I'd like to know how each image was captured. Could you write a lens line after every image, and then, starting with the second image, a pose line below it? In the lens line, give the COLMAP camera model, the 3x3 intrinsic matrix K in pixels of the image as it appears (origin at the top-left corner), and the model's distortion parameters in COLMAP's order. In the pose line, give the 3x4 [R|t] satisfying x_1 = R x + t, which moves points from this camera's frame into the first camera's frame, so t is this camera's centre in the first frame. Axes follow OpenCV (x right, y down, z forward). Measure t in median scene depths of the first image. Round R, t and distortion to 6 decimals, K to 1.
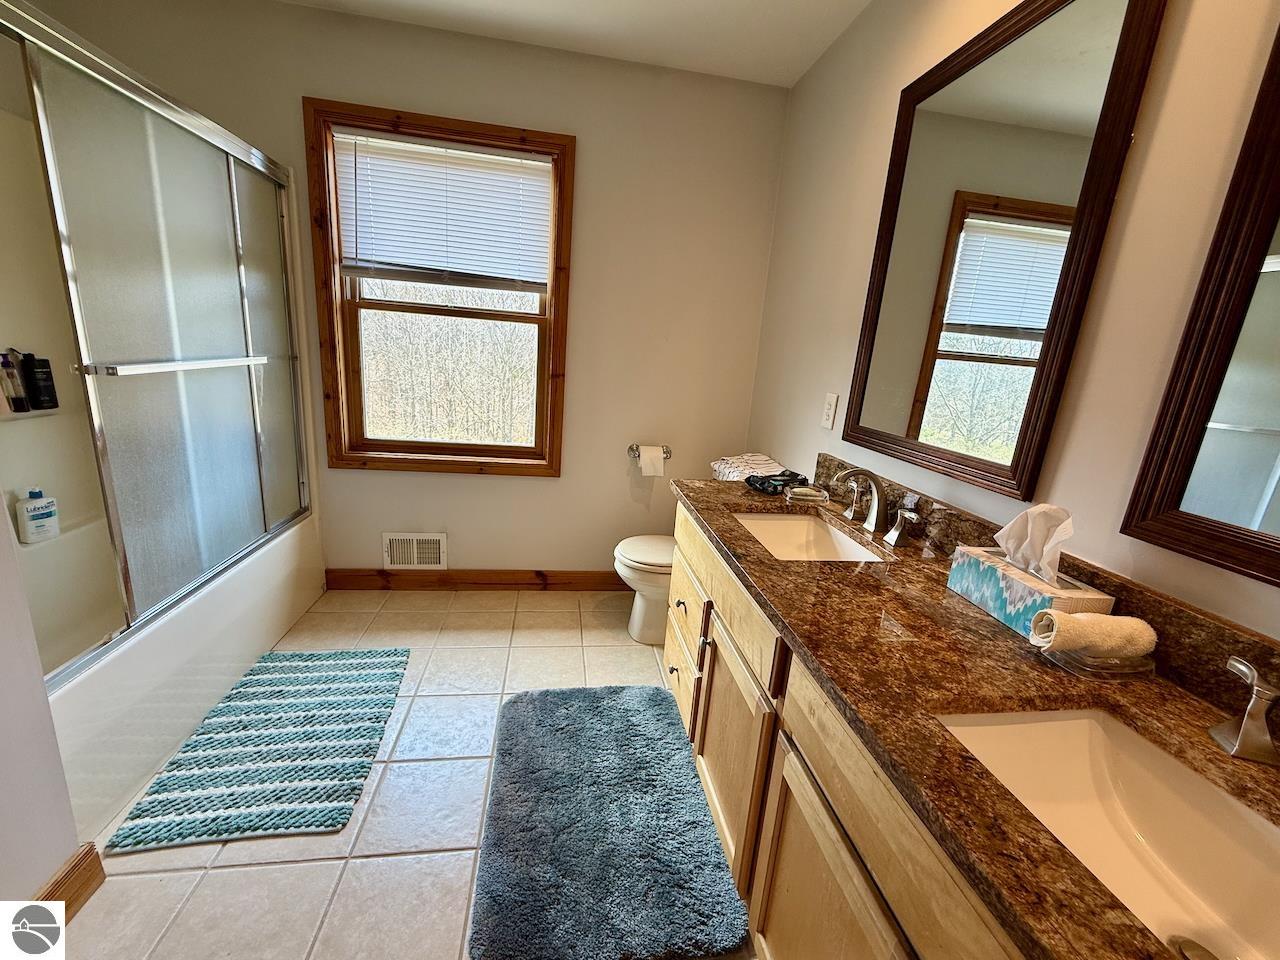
lens RADIAL K [[522.5, 0, 639.7], [0, 522.5, 480.4], [0, 0, 1]] dist [-0.002802, -0.000441]
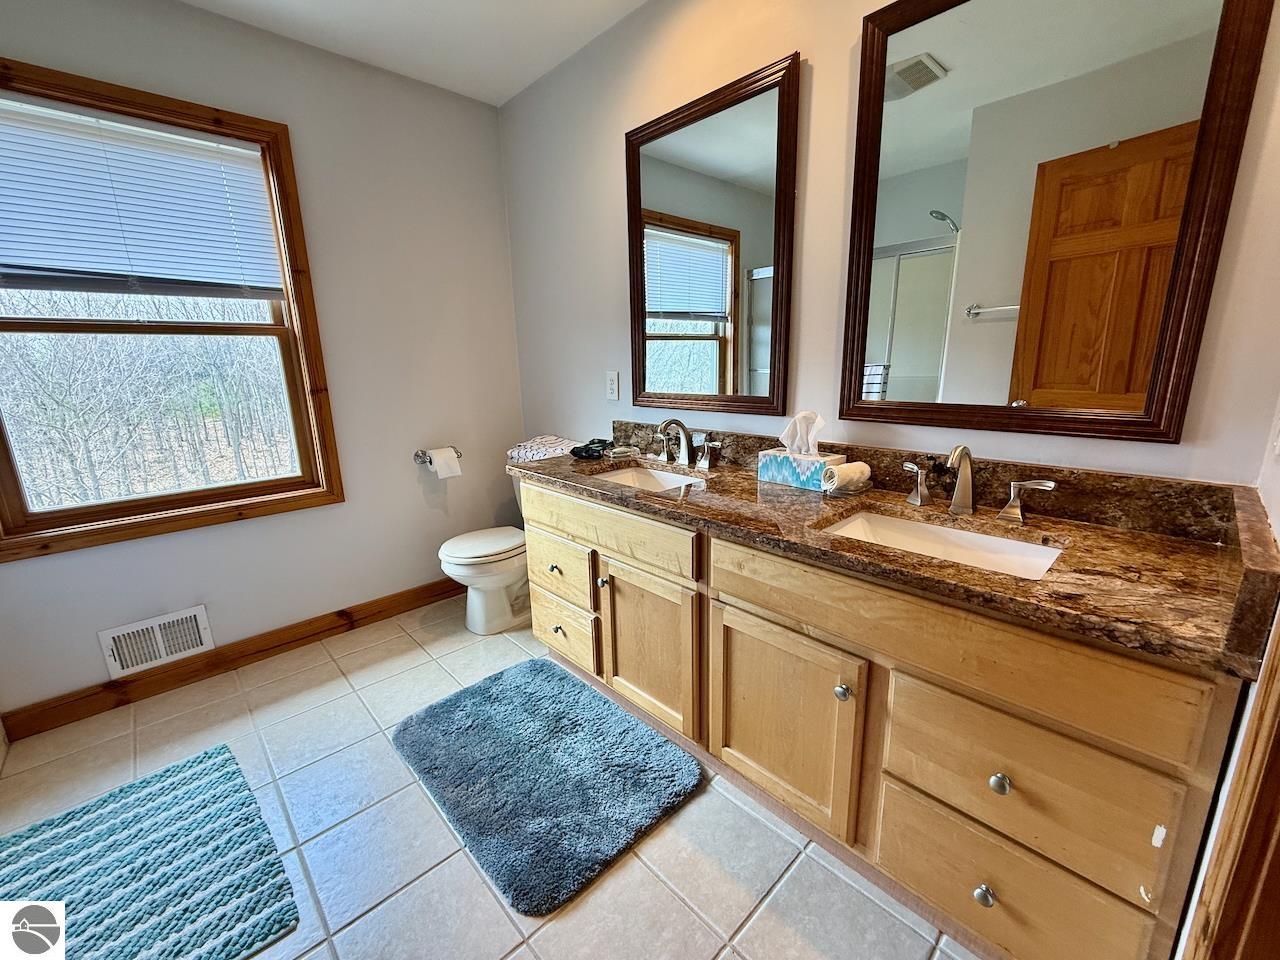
lens RADIAL K [[522.5, 0, 640.9], [0, 522.5, 480.6], [0, 0, 1]] dist [-0.002802, -0.000441]
pose [[0.815796, -0.222012, 0.534029, -0.302191], [0.221146, 0.972960, 0.066661, 0.017094], [-0.534388, 0.063717, 0.842834, -0.058395]]
